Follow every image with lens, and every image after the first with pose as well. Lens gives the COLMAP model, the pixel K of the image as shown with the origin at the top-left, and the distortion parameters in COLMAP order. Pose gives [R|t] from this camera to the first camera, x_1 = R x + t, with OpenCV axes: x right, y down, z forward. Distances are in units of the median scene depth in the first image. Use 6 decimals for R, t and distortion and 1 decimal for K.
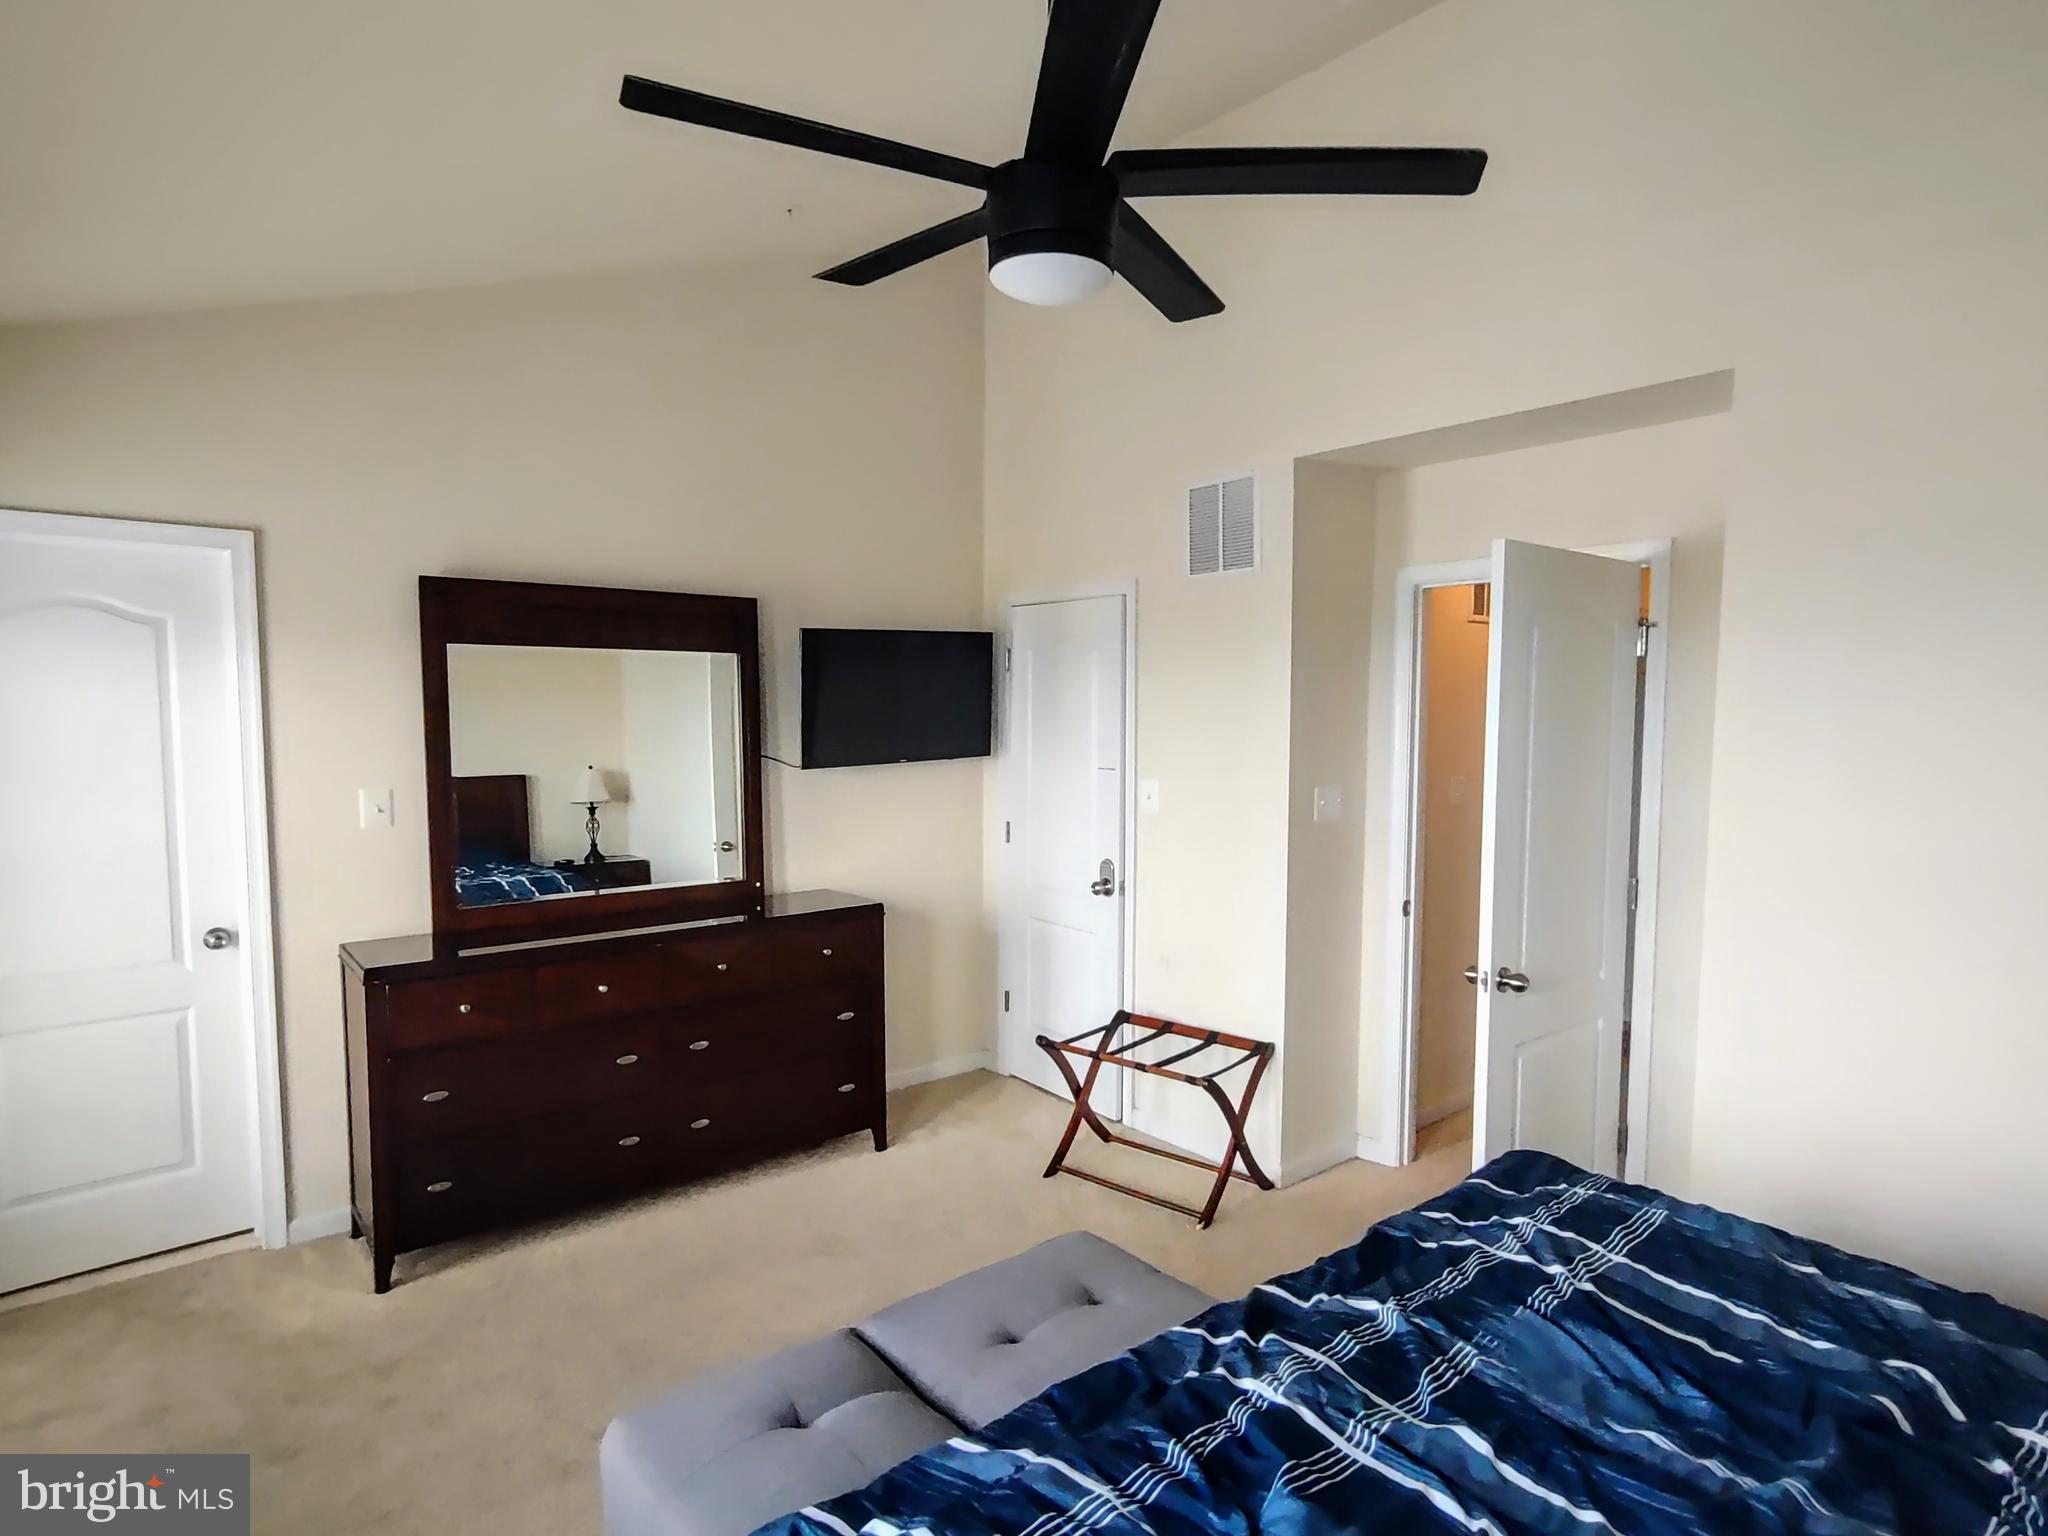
lens RADIAL K [[1067.9, 0, 1024.1], [0, 1067.9, 782.1], [0, 0, 1]] dist [0.001032, 0.000417]
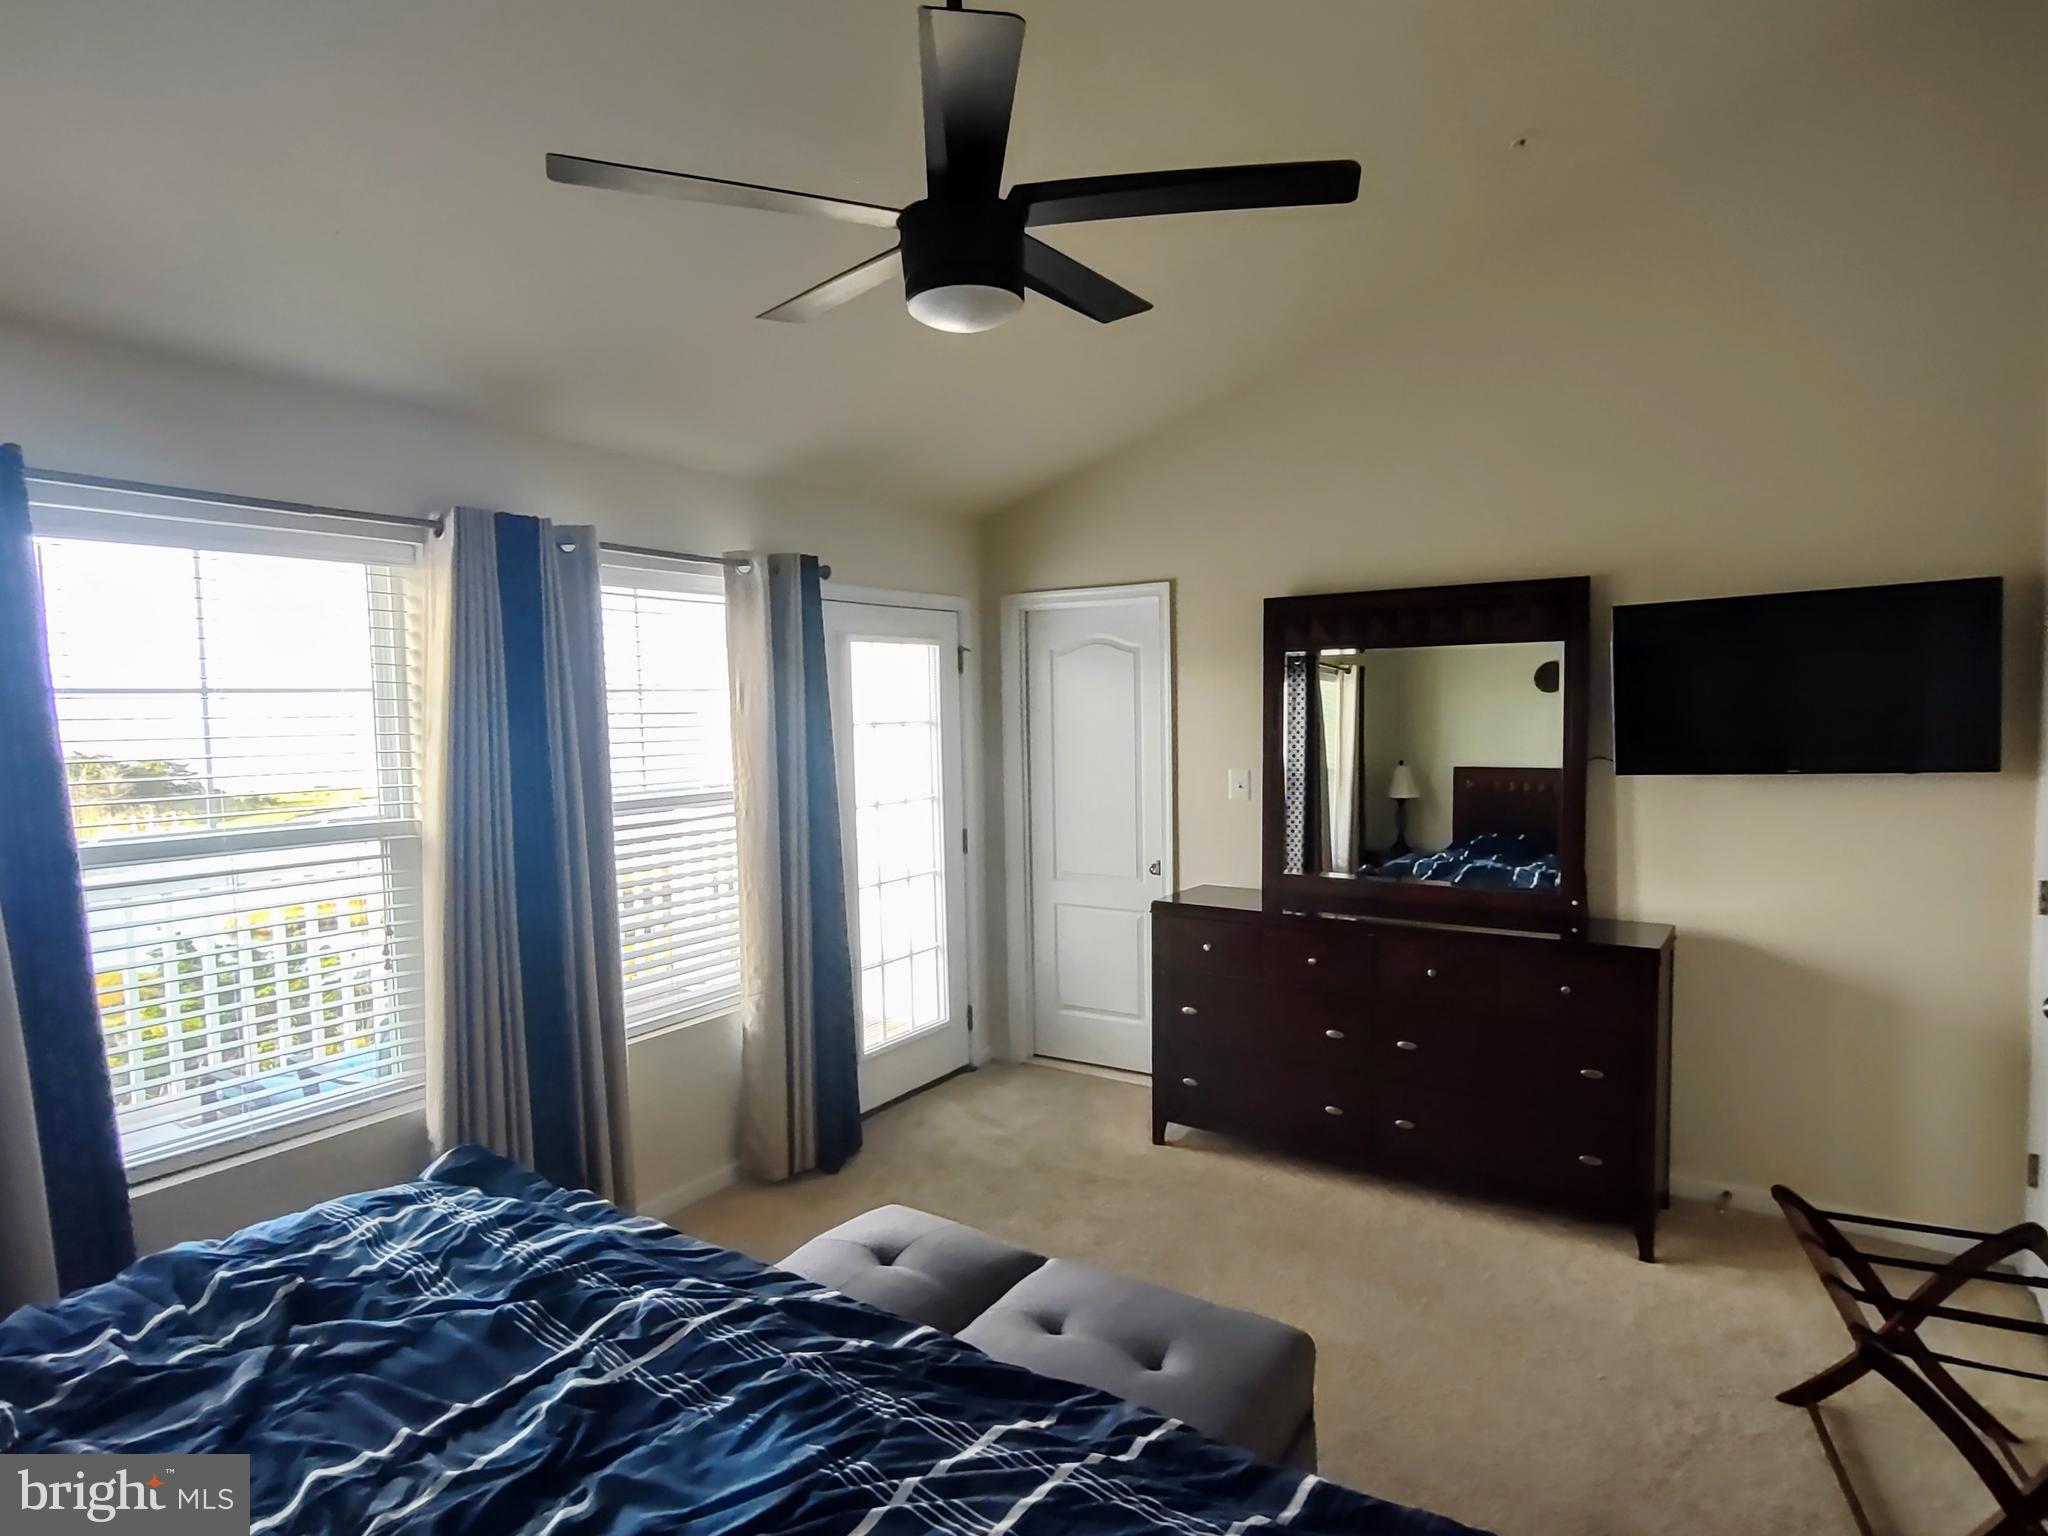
lens RADIAL K [[1110.8, 0, 1024.0], [0, 1110.8, 768.0], [0, 0, 1]] dist [-0.000285, -0.001320]
pose [[0.312104, 0.051443, -0.948654, 0.564403], [-0.046303, 0.998170, 0.038895, -0.035015], [0.948919, 0.031786, 0.313915, 0.337769]]
